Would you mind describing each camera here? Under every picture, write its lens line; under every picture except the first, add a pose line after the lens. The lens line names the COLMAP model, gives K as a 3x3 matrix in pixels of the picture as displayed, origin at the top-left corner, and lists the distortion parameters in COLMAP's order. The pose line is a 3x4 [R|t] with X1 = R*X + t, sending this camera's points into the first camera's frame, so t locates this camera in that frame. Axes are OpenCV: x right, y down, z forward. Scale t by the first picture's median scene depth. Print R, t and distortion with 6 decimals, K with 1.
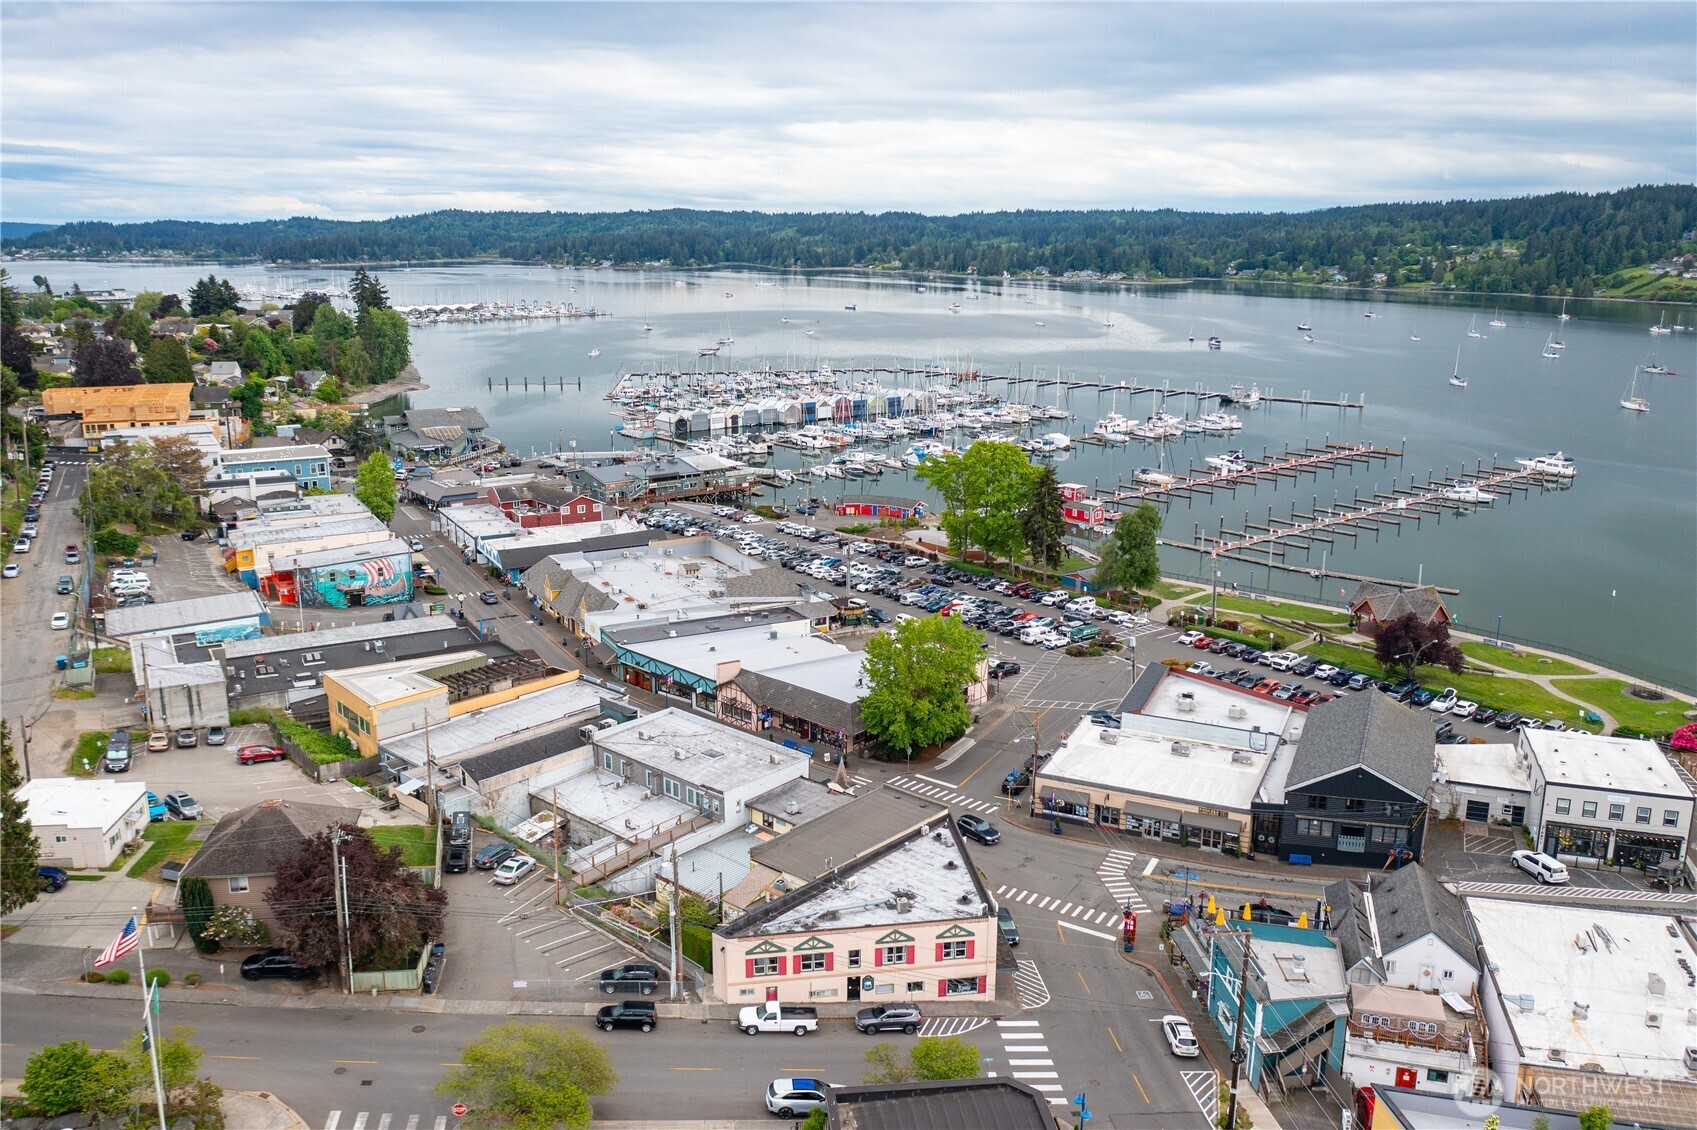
lens RADIAL K [[1336.2, 0, 848.5], [0, 1336.2, 565.0], [0, 0, 1]] dist [-0.014718, -0.007704]
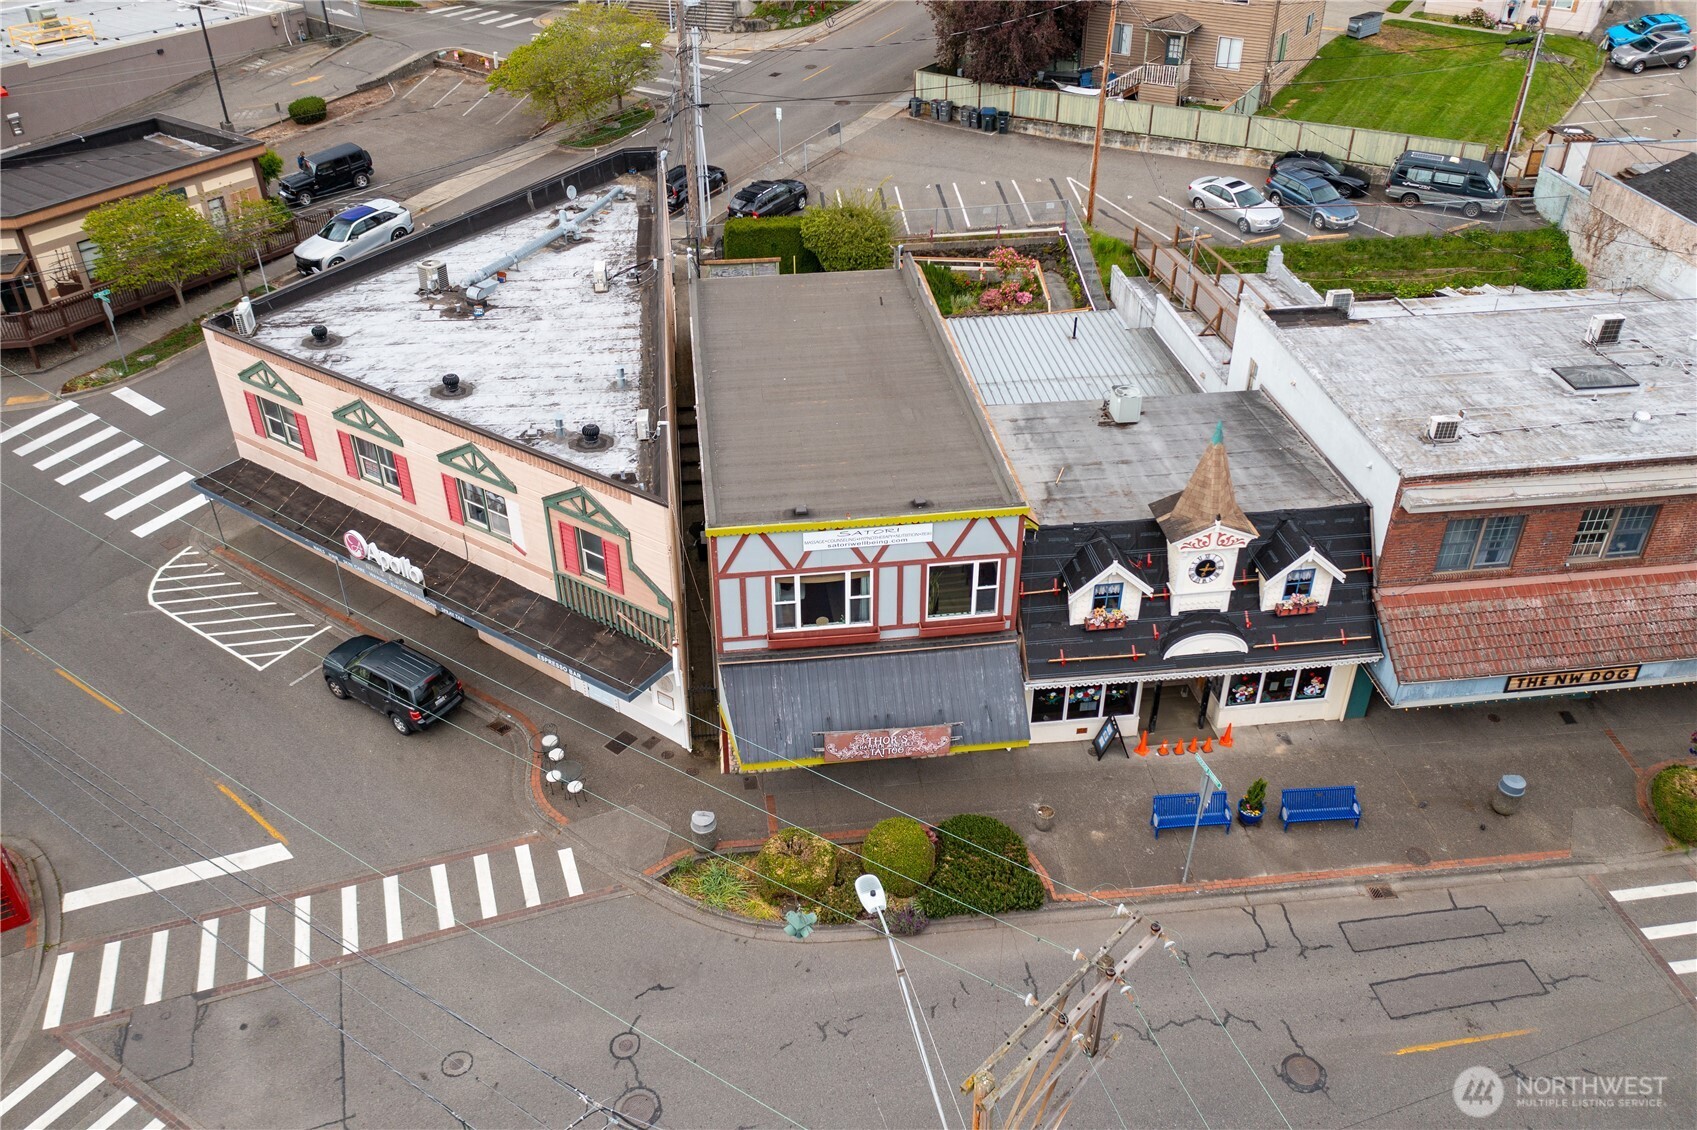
lens RADIAL K [[1338.2, 0, 848.5], [0, 1338.2, 565.0], [0, 0, 1]] dist [-0.017567, 0.009625]
pose [[-0.654851, 0.425584, -0.624538, 0.124263], [-0.179491, 0.715149, 0.675533, 0.002377], [0.734134, 0.554472, -0.391928, 0.626068]]
